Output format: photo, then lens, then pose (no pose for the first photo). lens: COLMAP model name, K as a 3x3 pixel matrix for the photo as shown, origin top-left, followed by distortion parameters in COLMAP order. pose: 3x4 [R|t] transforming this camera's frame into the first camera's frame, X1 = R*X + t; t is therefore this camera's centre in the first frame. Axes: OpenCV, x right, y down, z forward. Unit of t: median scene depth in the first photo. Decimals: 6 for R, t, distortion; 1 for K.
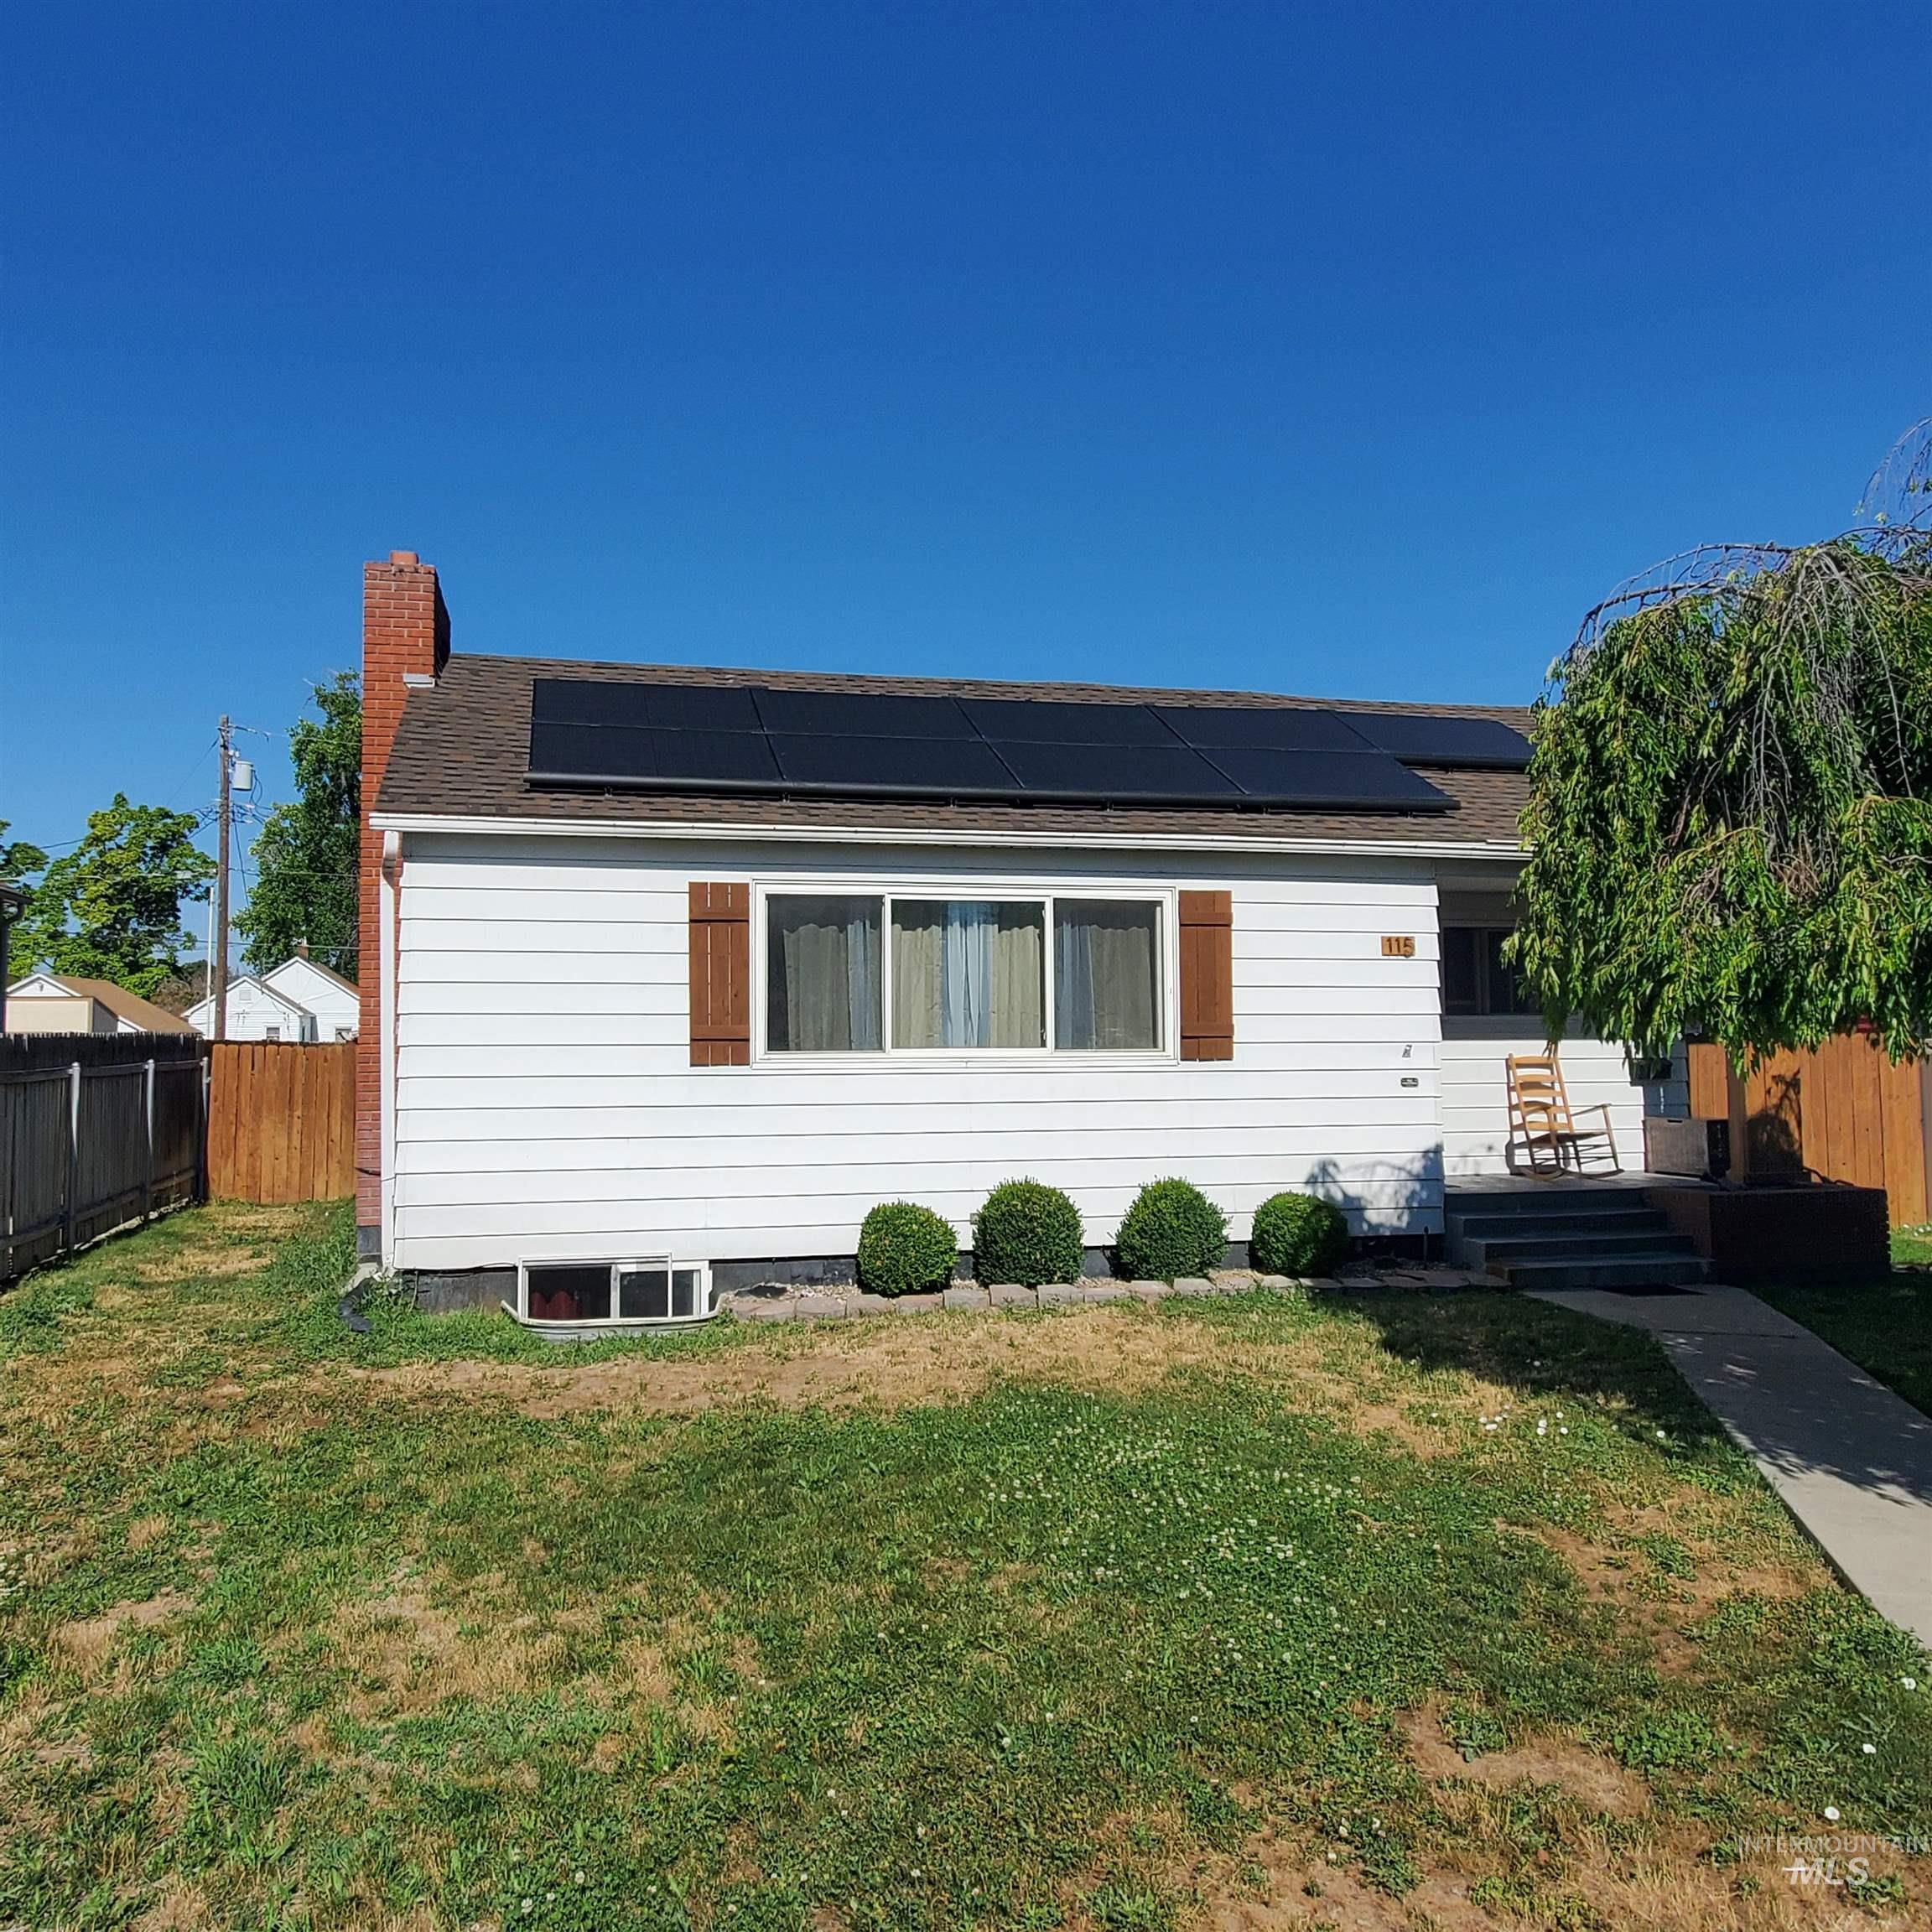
lens RADIAL K [[1430.2, 0, 965.6], [0, 1430.2, 956.3], [0, 0, 1]] dist [-0.007668, 0.036368]
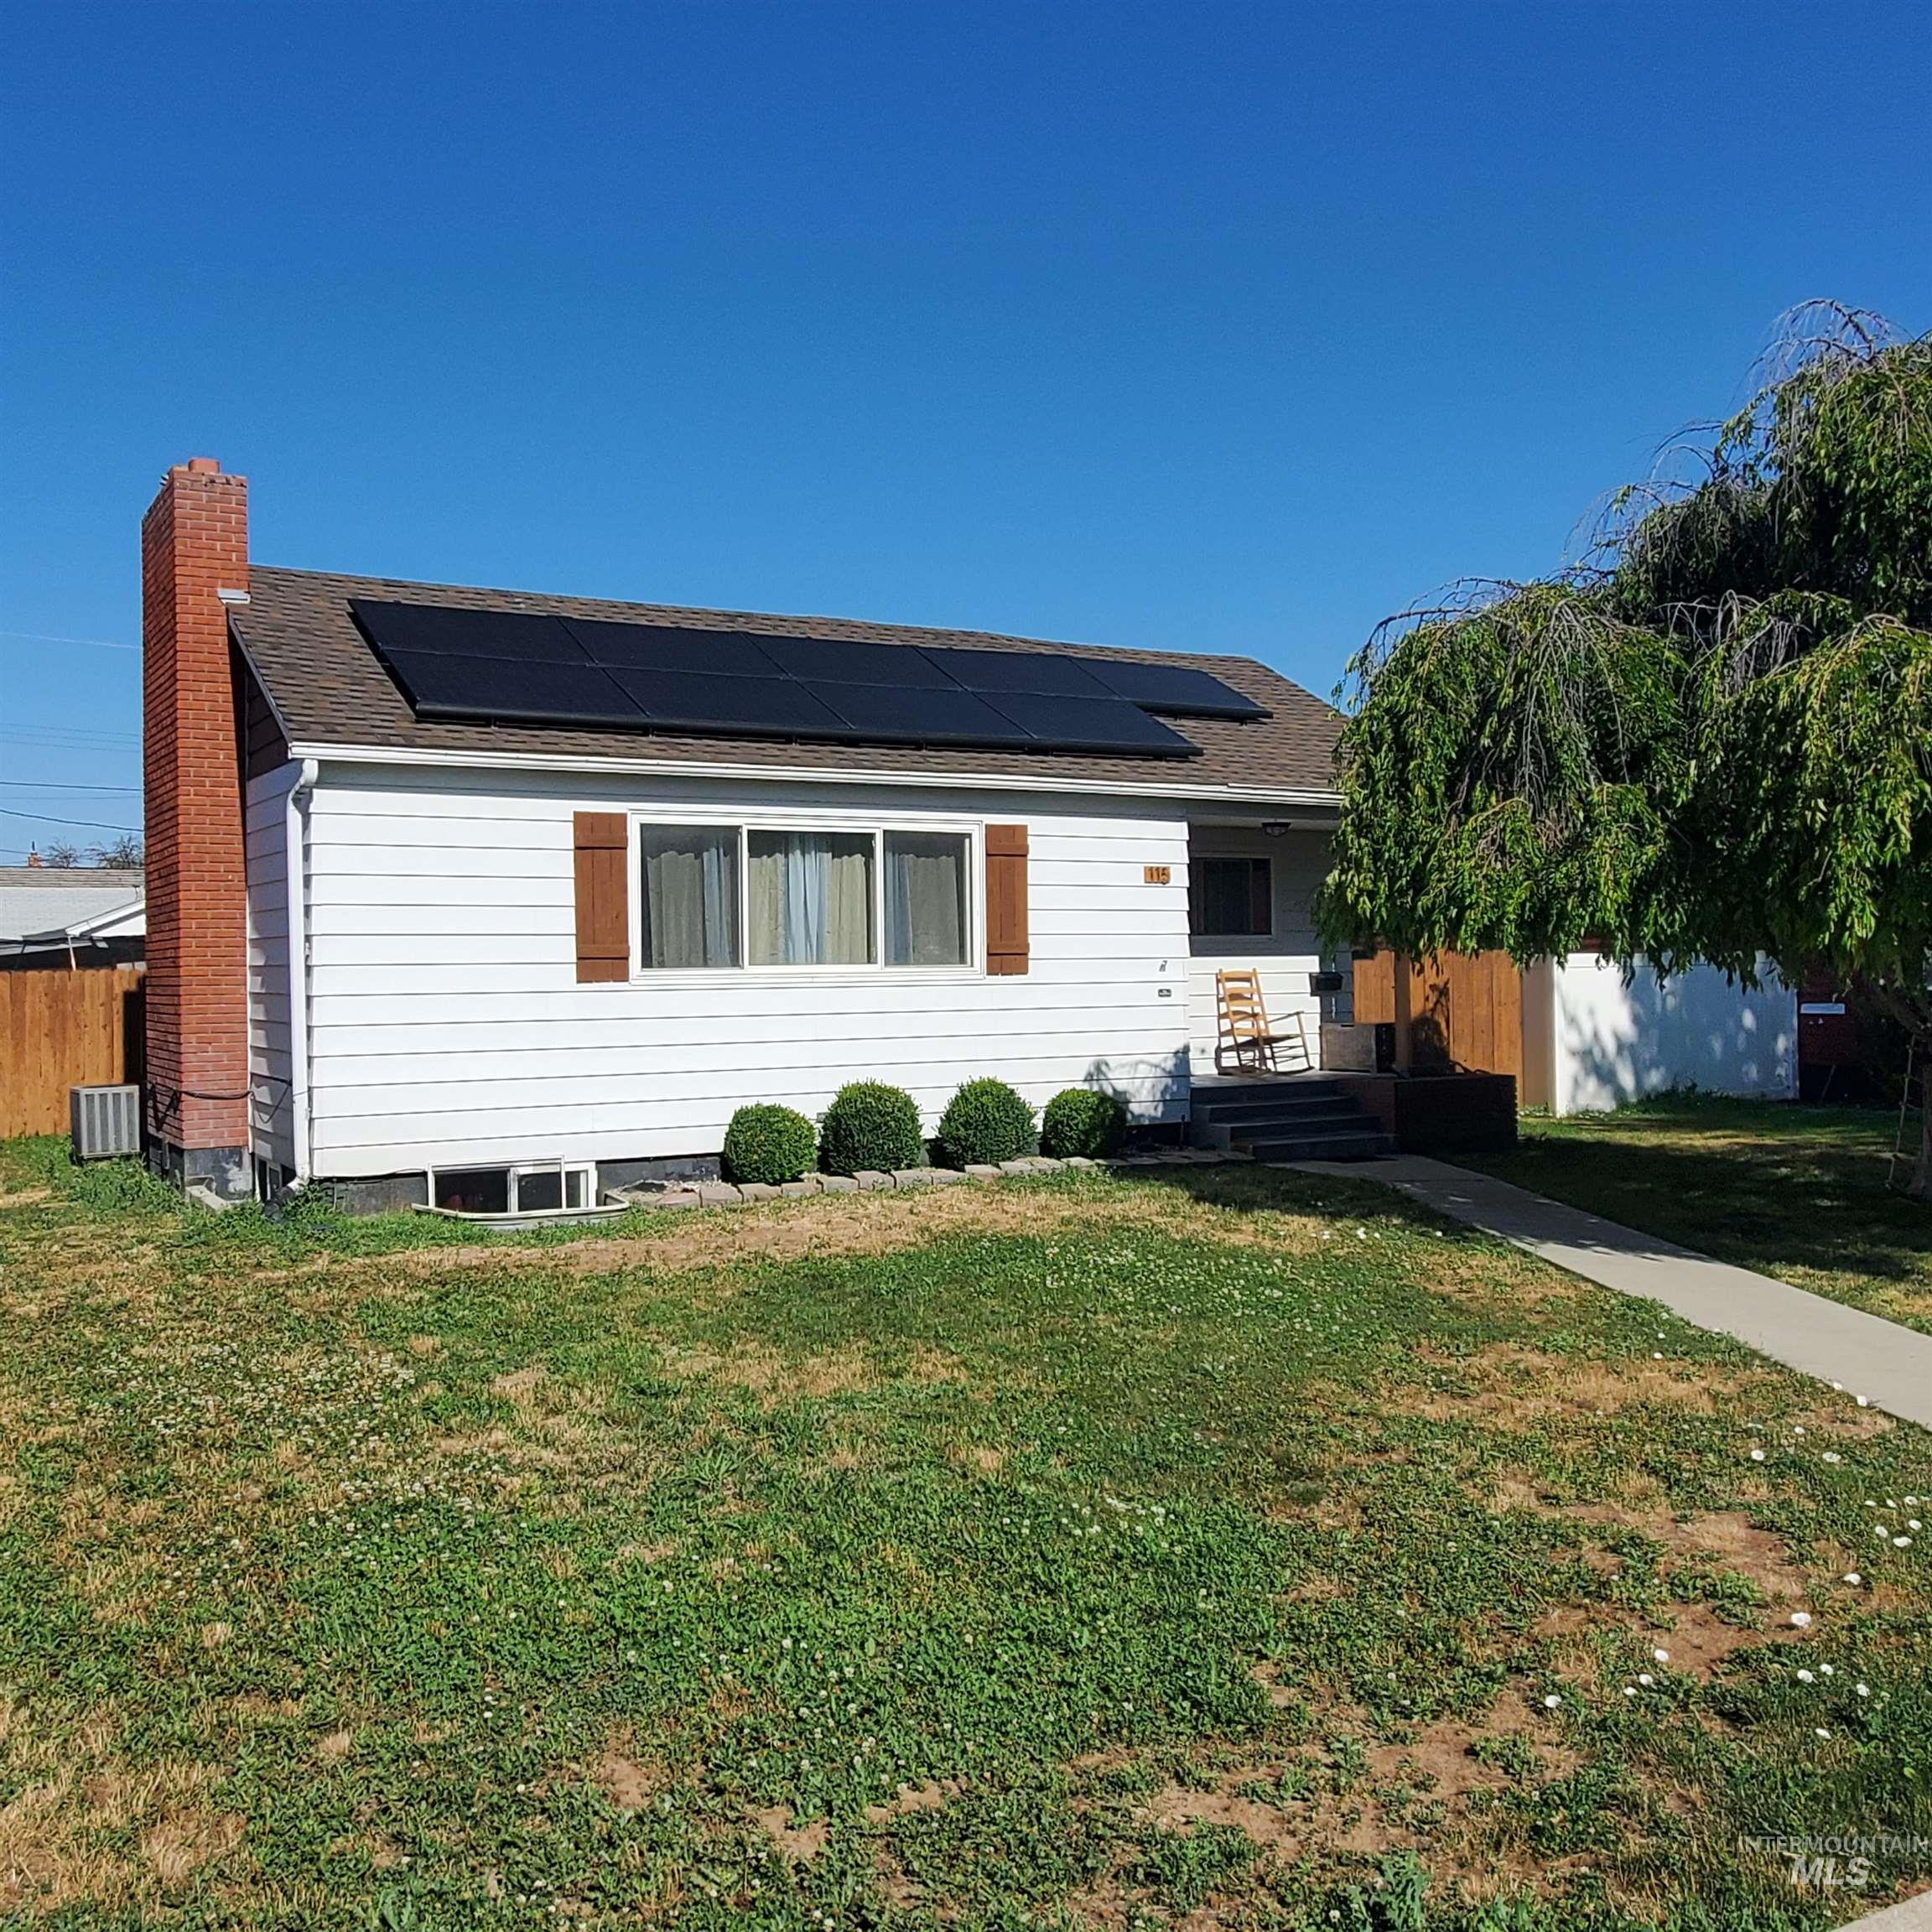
lens RADIAL K [[1560.3, 0, 923.4], [0, 1560.3, 943.6], [0, 0, 1]] dist [0.011072, -0.014678]
pose [[0.966594, -0.003722, 0.256285, -0.221610], [-0.007605, 0.999038, 0.043192, -0.005037], [-0.256199, -0.043698, 0.965636, -0.184381]]
